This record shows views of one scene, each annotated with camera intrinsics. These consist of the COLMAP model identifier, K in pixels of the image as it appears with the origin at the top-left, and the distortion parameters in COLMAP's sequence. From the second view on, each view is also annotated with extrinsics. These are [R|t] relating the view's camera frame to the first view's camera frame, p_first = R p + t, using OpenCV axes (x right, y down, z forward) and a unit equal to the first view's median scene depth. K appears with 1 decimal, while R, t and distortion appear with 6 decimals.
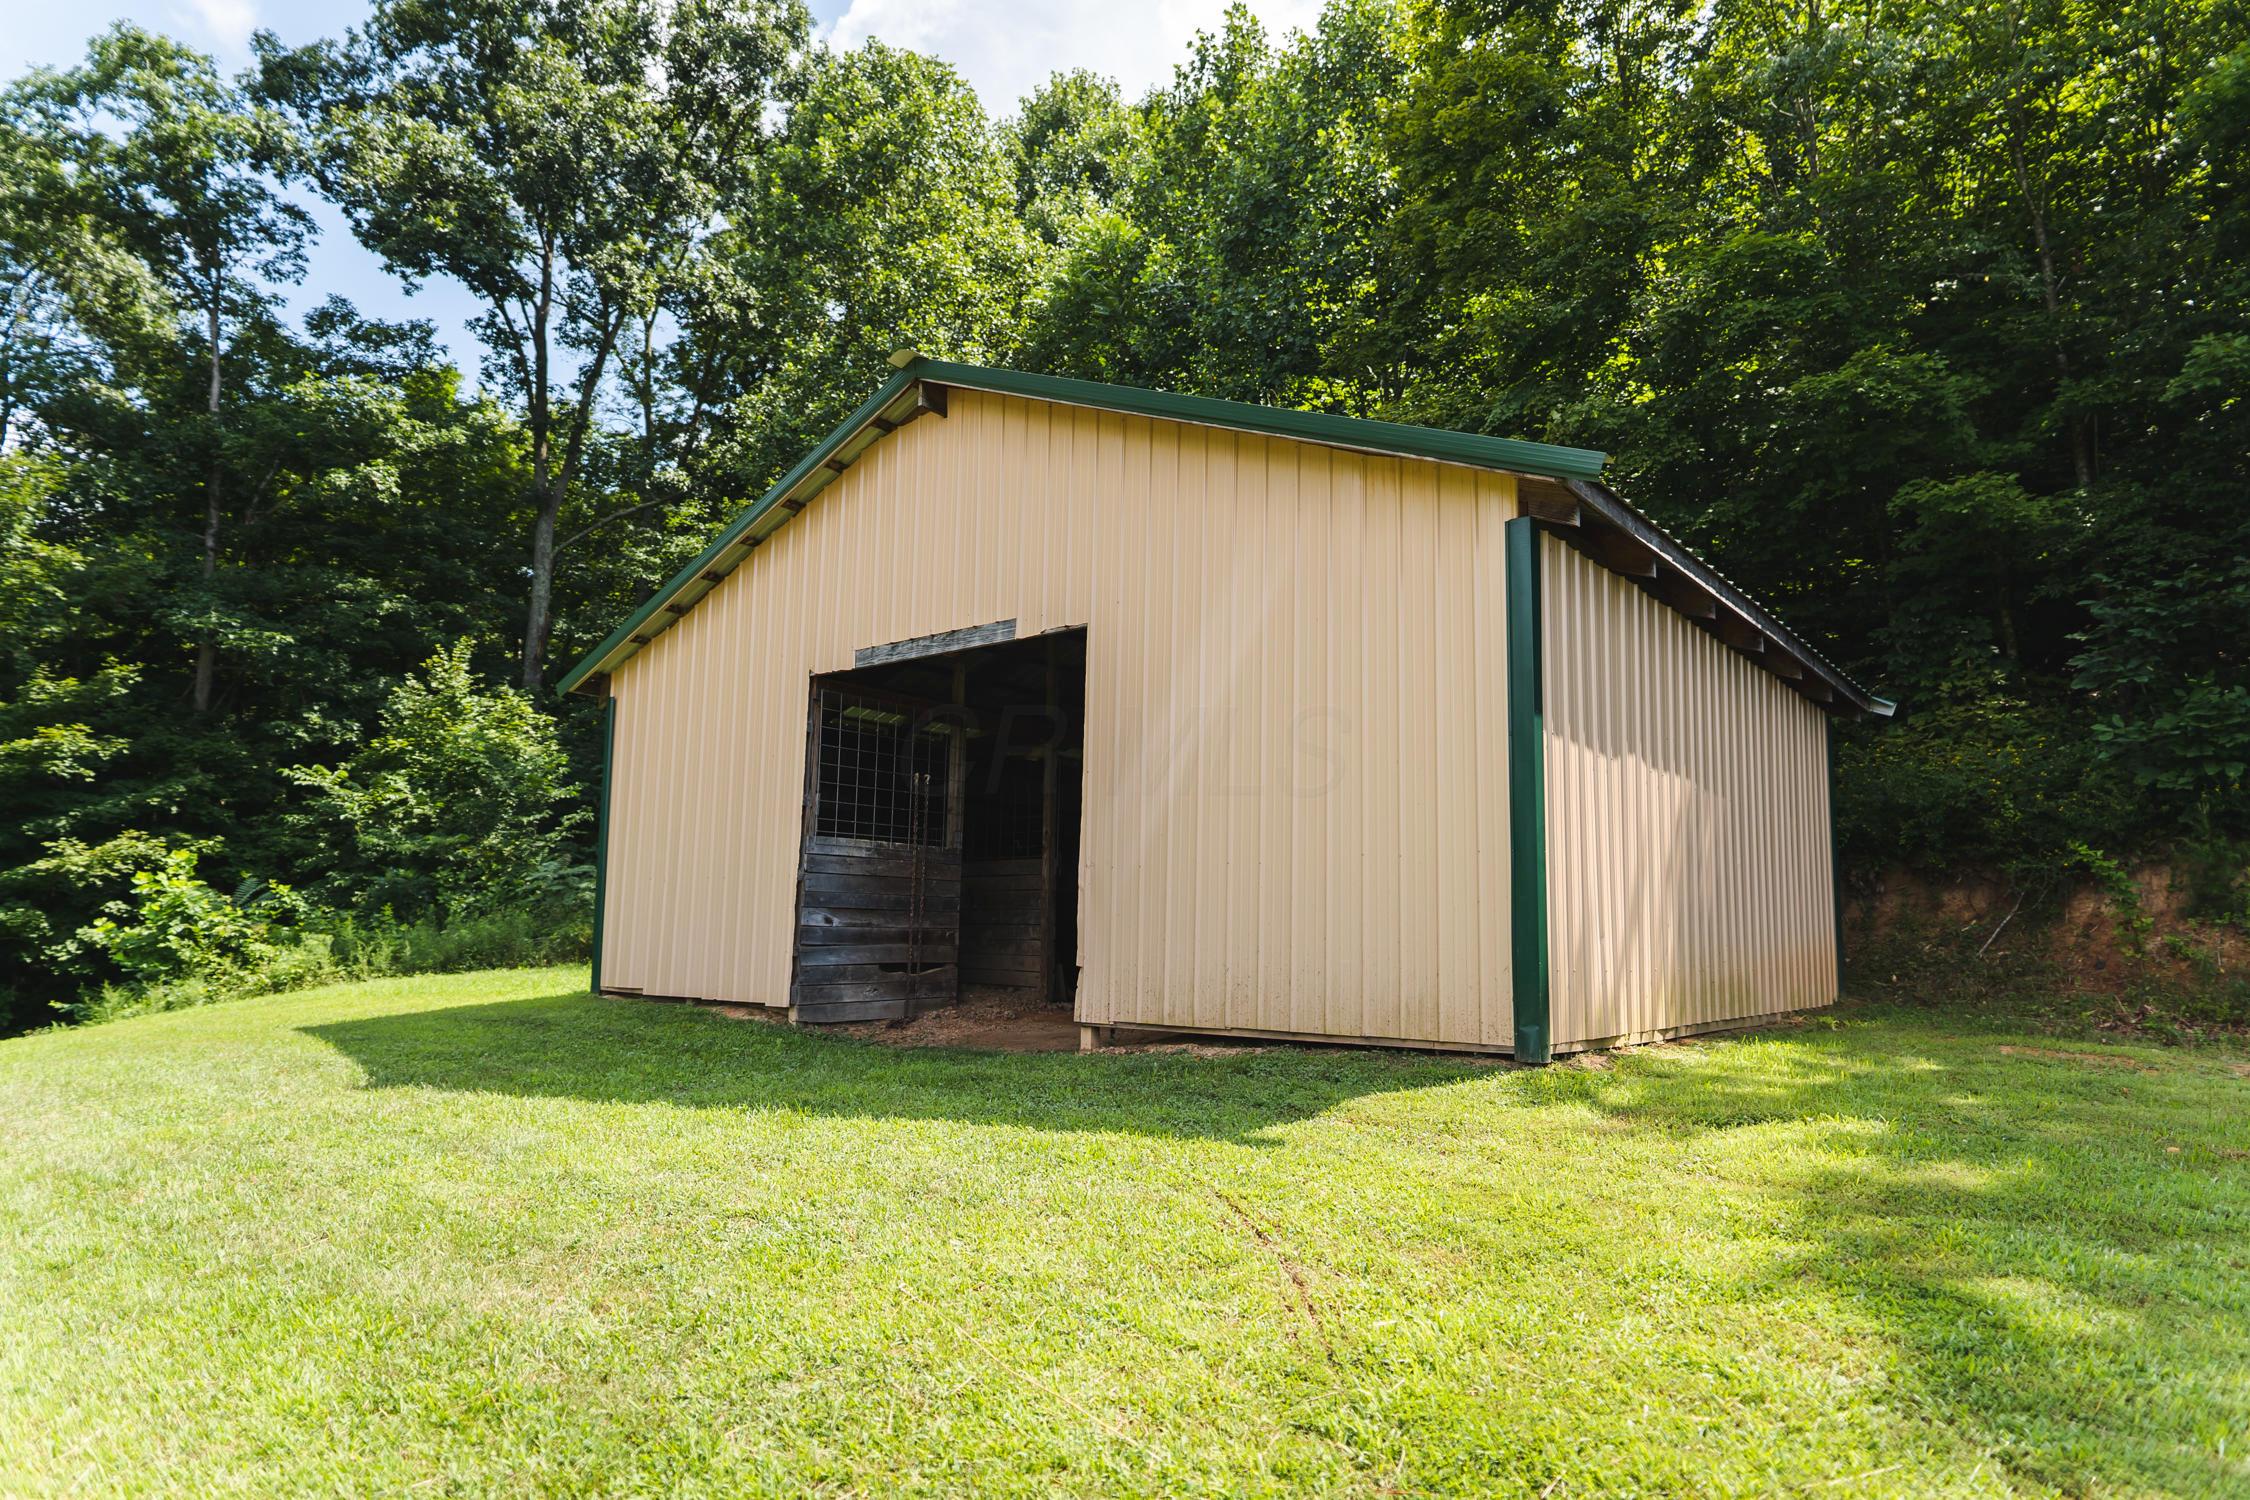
lens RADIAL K [[1302.7, 0, 1120.2], [0, 1302.7, 769.1], [0, 0, 1]] dist [0.004385, 0.001288]
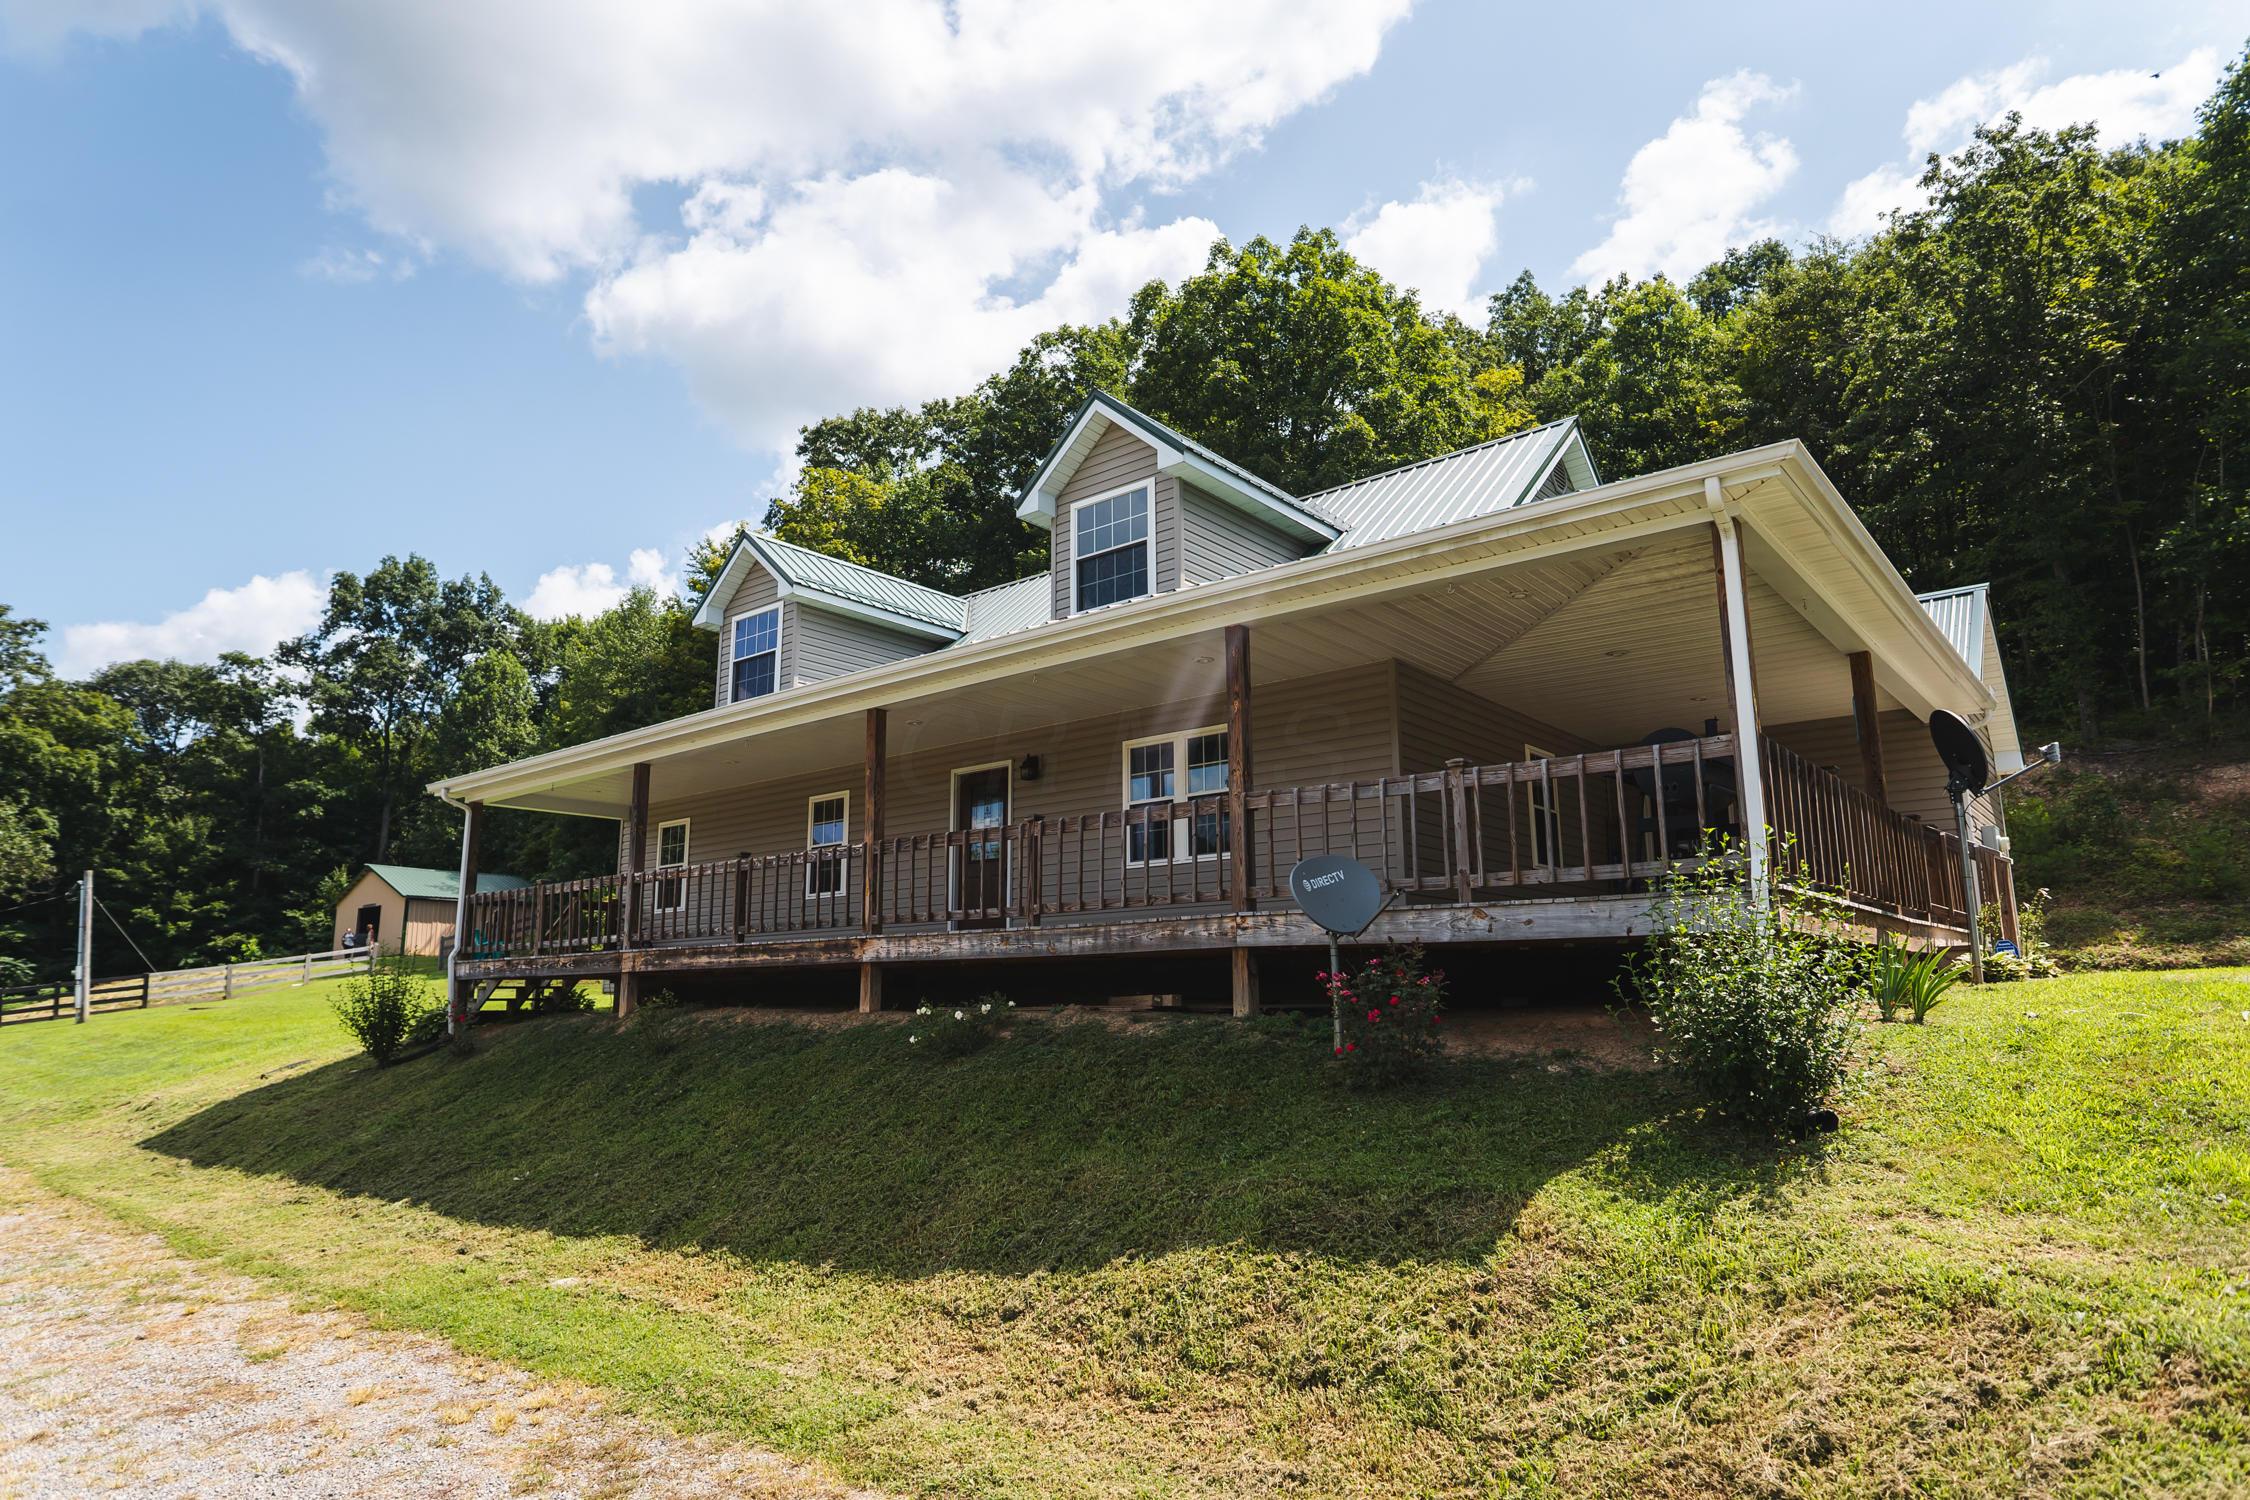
lens RADIAL K [[1302.7, 0, 1120.2], [0, 1302.7, 769.1], [0, 0, 1]] dist [0.004385, 0.001288]
pose [[0.999137, -0.027714, -0.030925, 1.402629], [0.026312, 0.998646, -0.044872, -0.139339], [0.032127, 0.044020, 0.998514, -1.979240]]
